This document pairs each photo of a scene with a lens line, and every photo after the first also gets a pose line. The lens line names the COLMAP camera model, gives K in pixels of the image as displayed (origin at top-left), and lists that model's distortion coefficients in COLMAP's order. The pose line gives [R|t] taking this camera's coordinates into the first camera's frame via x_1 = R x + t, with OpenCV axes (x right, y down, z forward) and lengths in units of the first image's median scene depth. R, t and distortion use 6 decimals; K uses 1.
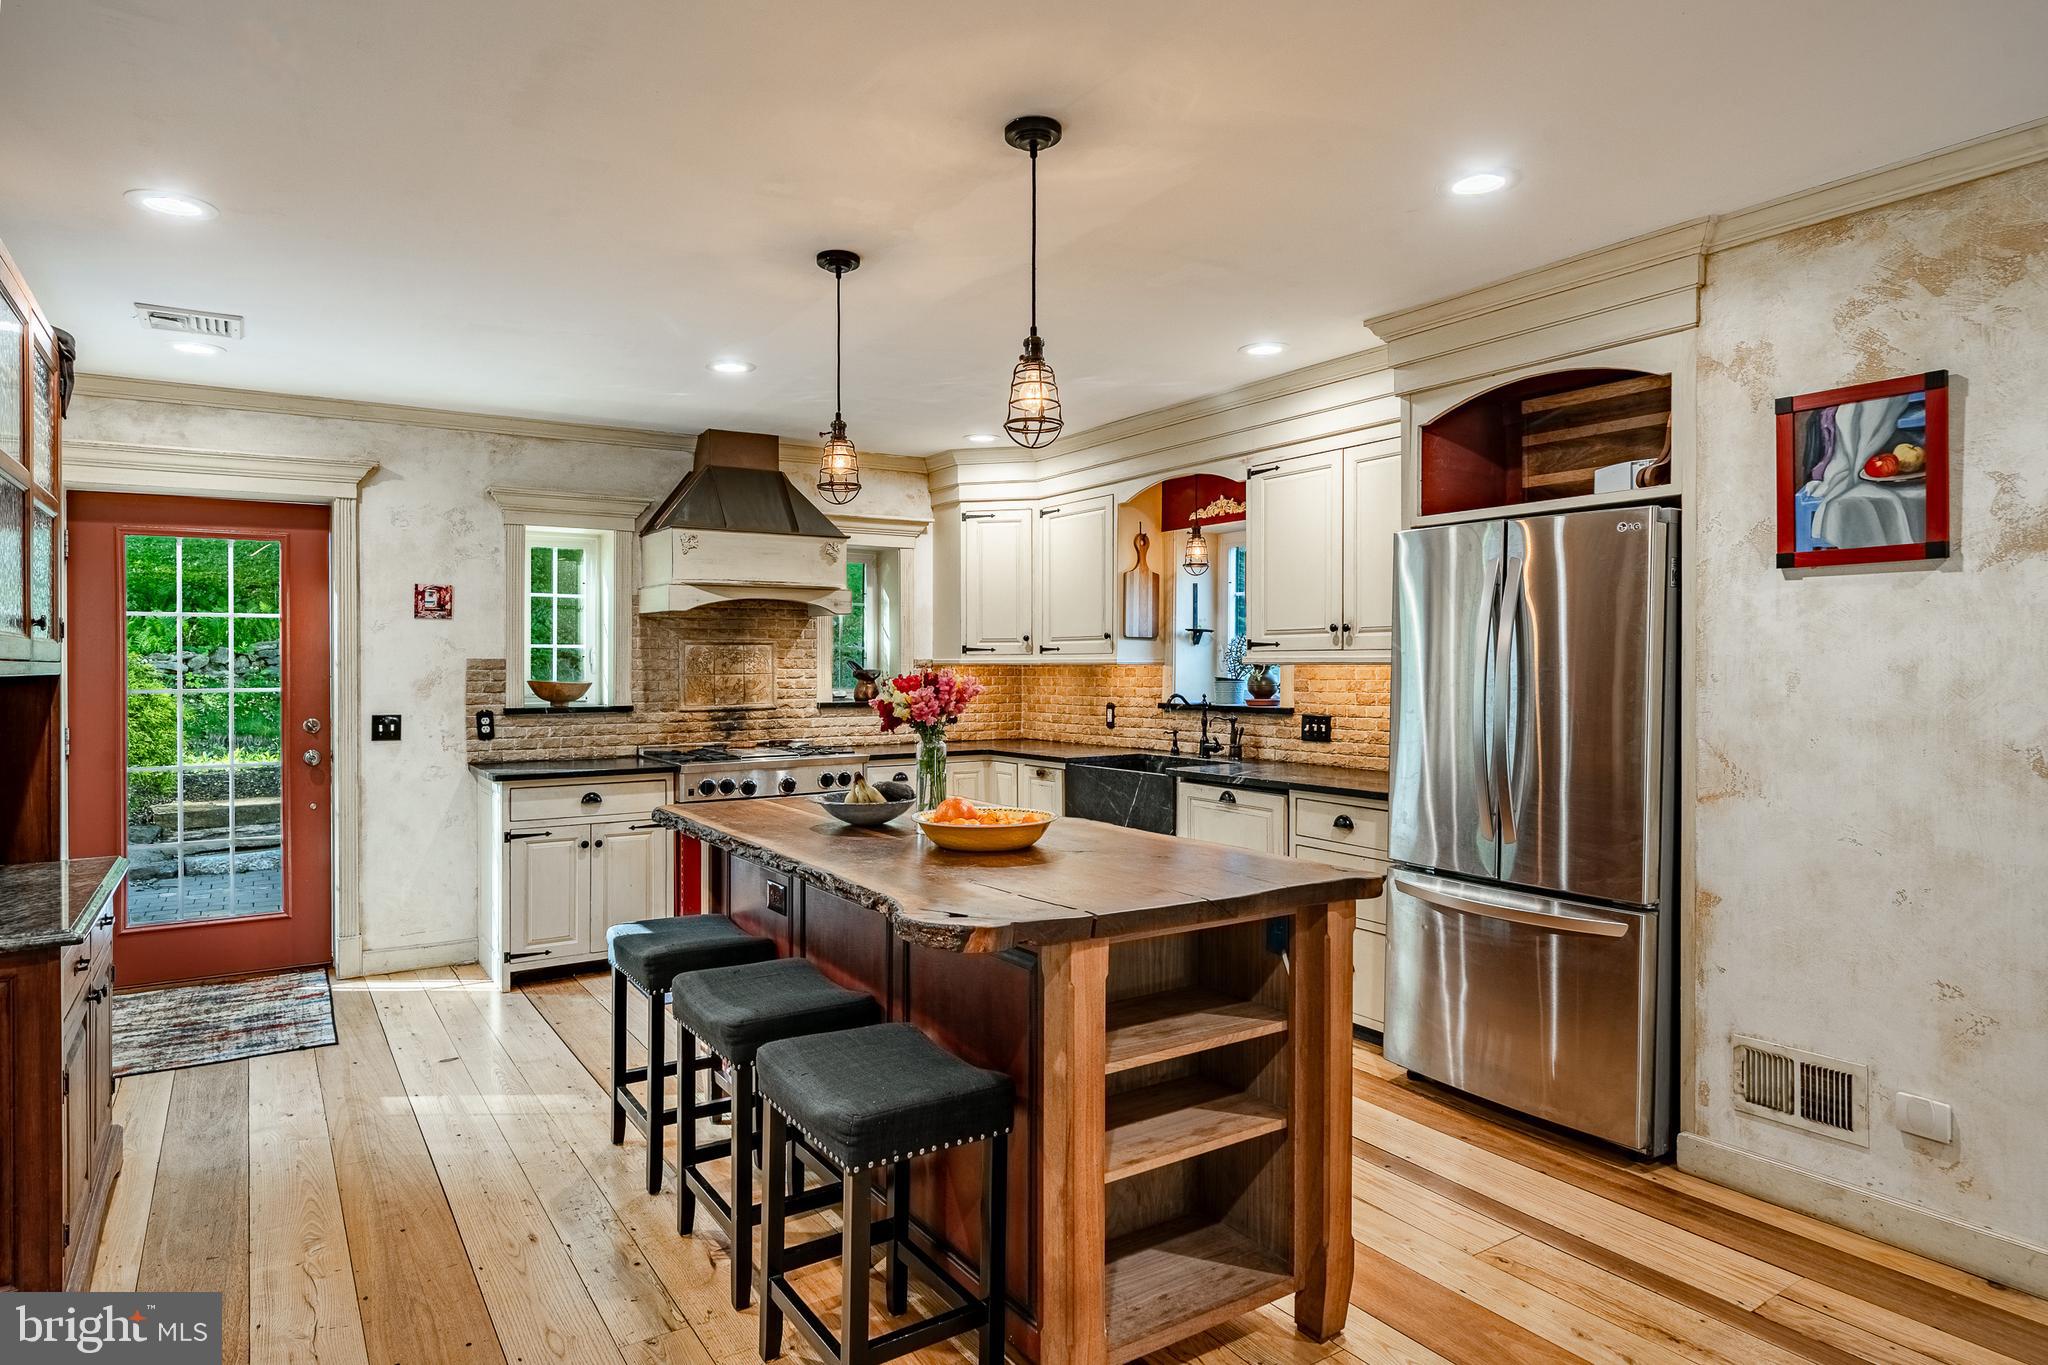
lens RADIAL K [[1160.5, 0, 1003.4], [0, 1160.5, 664.5], [0, 0, 1]] dist [-0.003566, 0.001681]
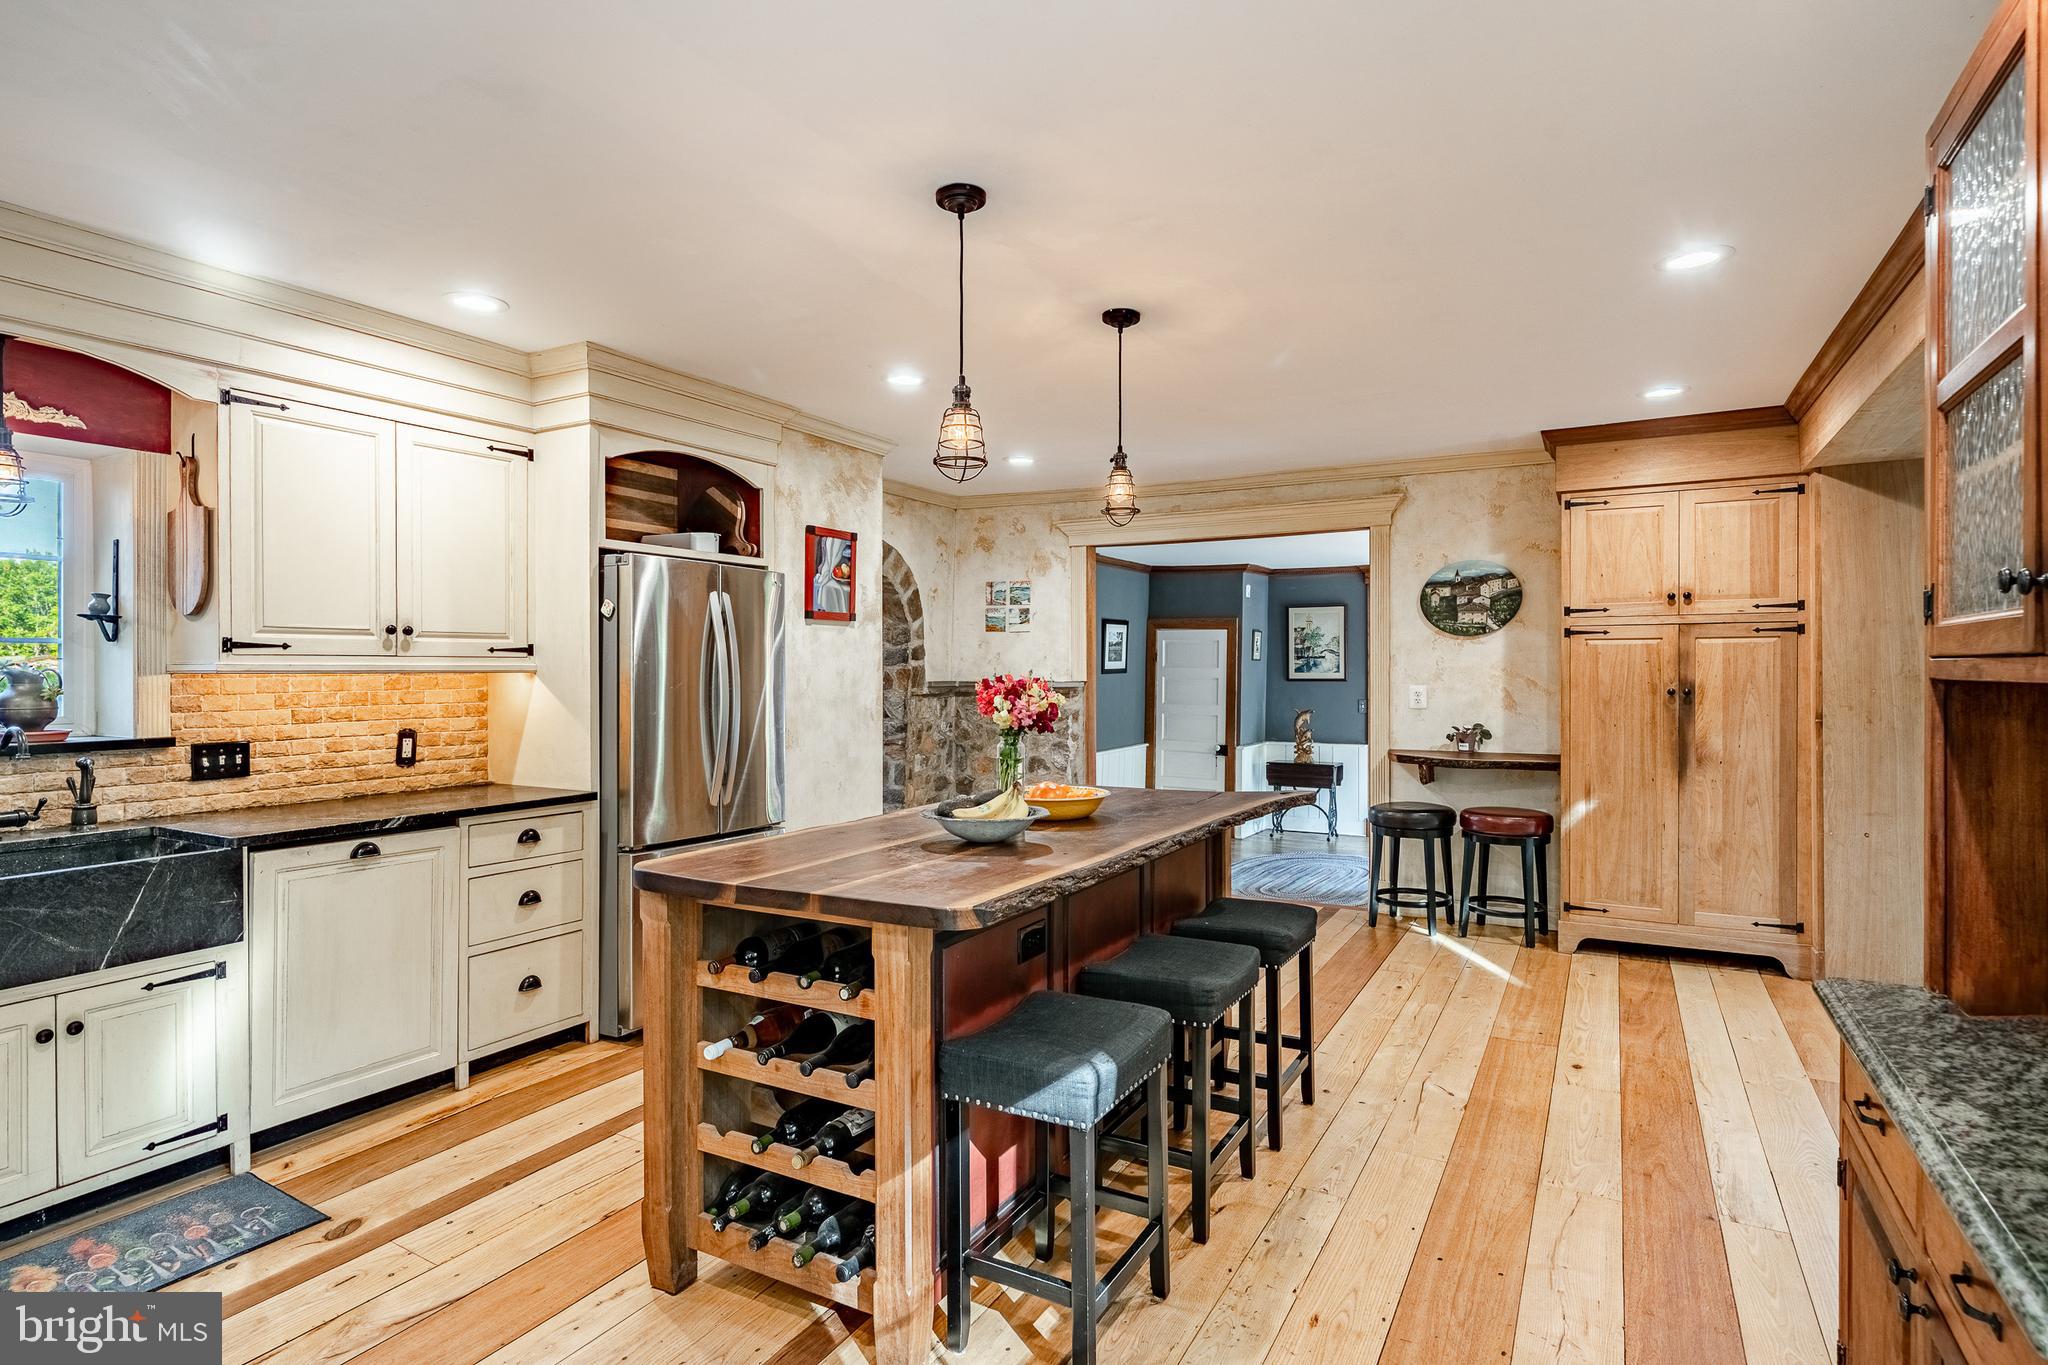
lens RADIAL K [[1076.3, 0, 1017.1], [0, 1076.3, 671.9], [0, 0, 1]] dist [-0.003833, 0.000474]
pose [[-0.466773, 0.001158, 0.884376, -0.718101], [0.004399, 0.999990, 0.001012, 0.000388], [-0.884366, 0.004362, -0.466773, 1.108044]]
